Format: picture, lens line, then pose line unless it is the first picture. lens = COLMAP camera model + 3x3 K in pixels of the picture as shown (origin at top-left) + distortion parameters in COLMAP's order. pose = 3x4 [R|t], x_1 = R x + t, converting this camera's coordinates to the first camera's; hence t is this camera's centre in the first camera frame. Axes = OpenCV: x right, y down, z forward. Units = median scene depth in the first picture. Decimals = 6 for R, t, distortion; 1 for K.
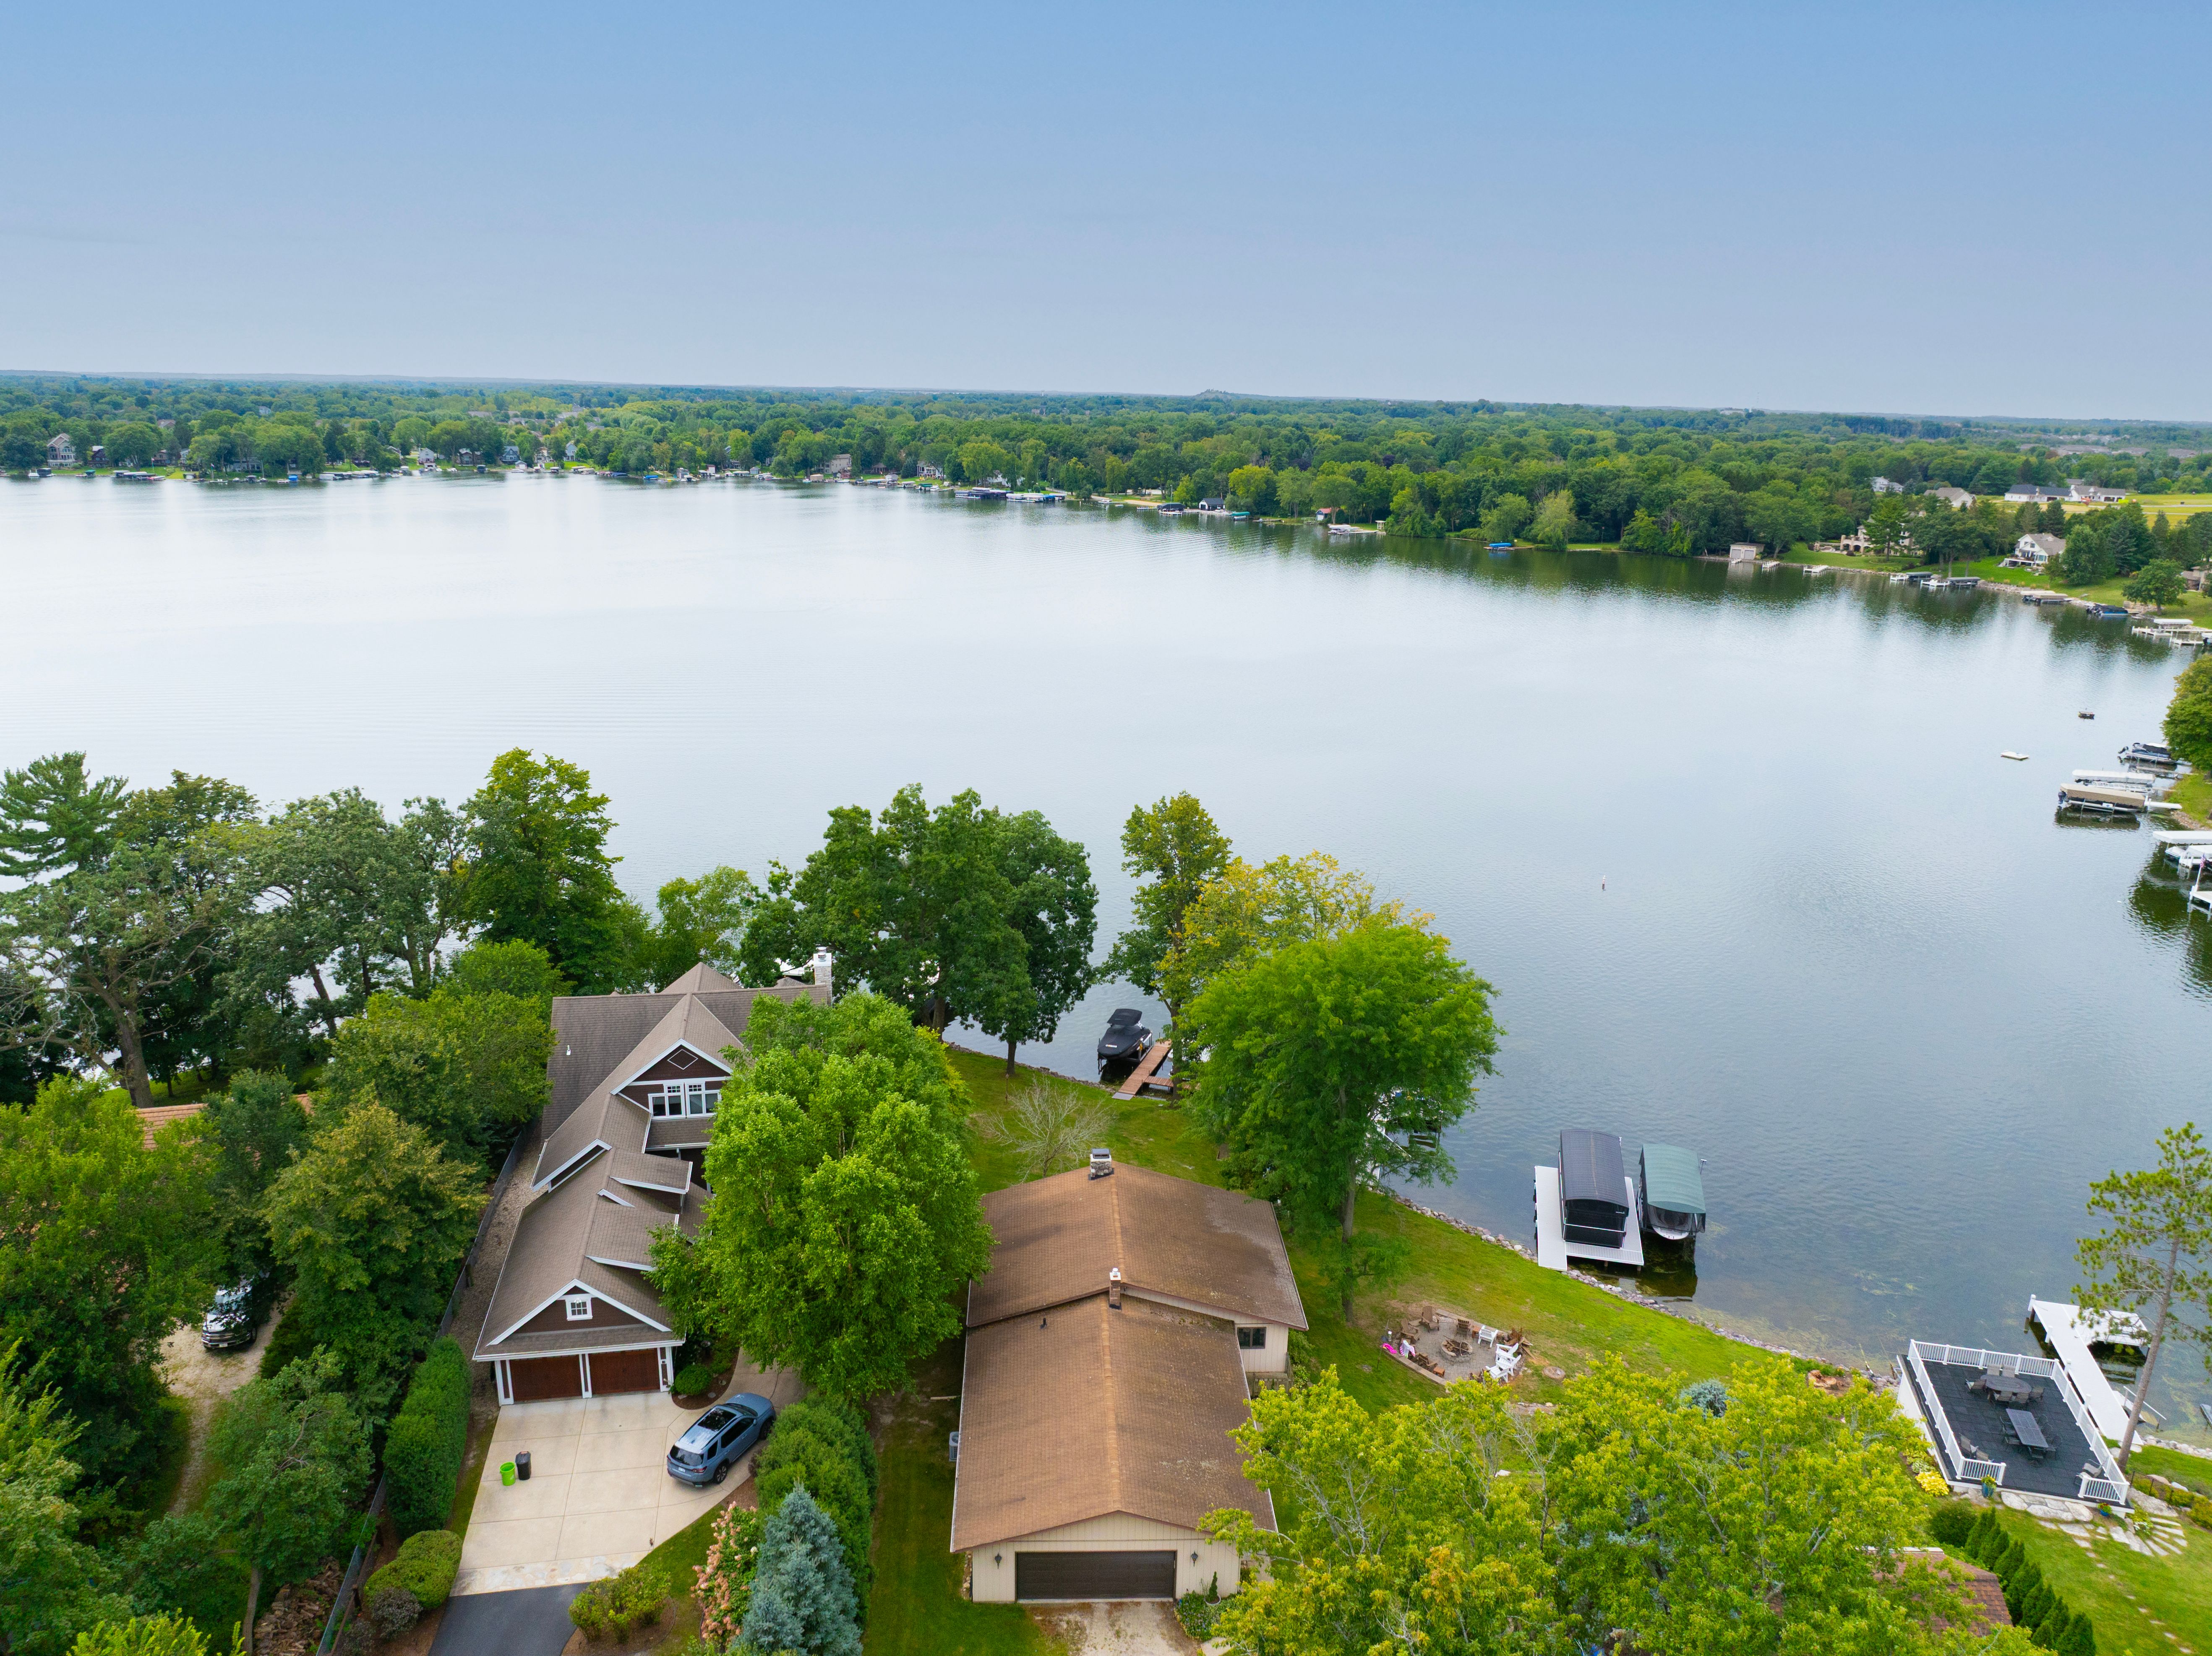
lens RADIAL K [[1552.8, 0, 1108.8], [0, 1552.8, 839.2], [0, 0, 1]] dist [-0.025690, 0.007476]
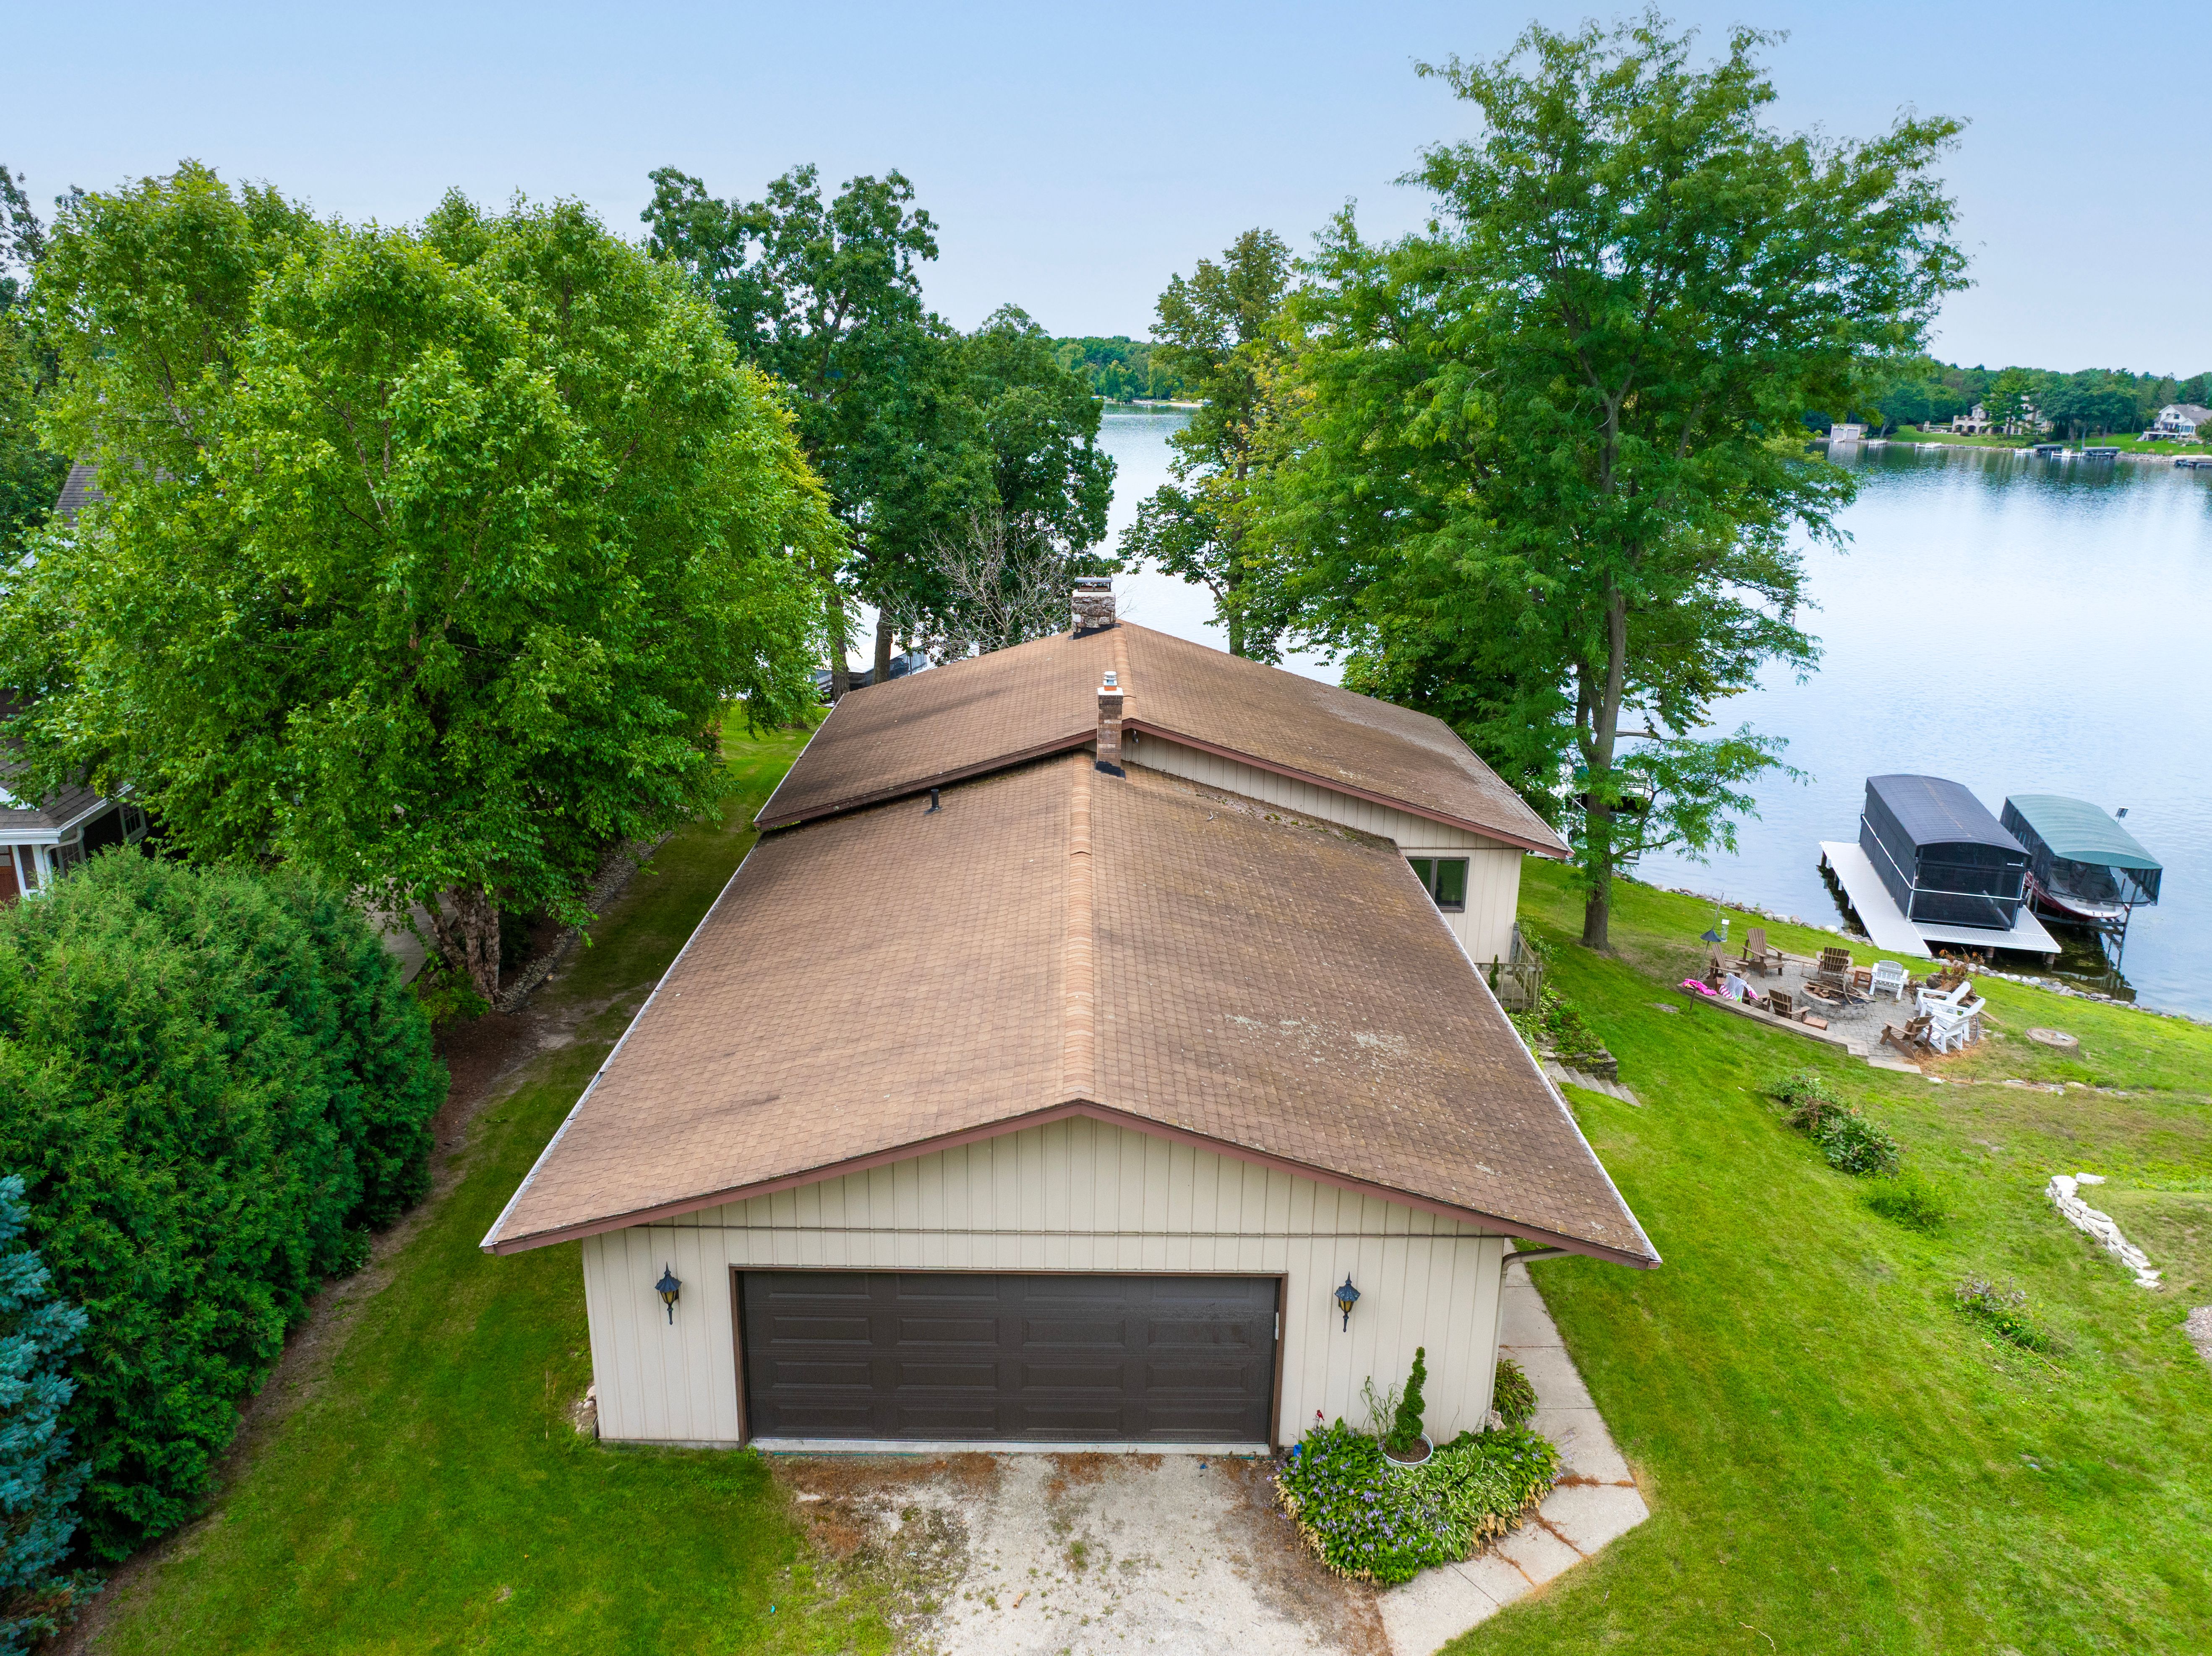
lens RADIAL K [[1552.8, 0, 1103.1], [0, 1552.8, 816.9], [0, 0, 1]] dist [-0.025690, 0.007476]
pose [[0.999509, 0.007926, -0.030308, 0.016671], [-0.007770, 0.999956, 0.005253, 0.351539], [0.030348, -0.005015, 0.999527, 0.667575]]
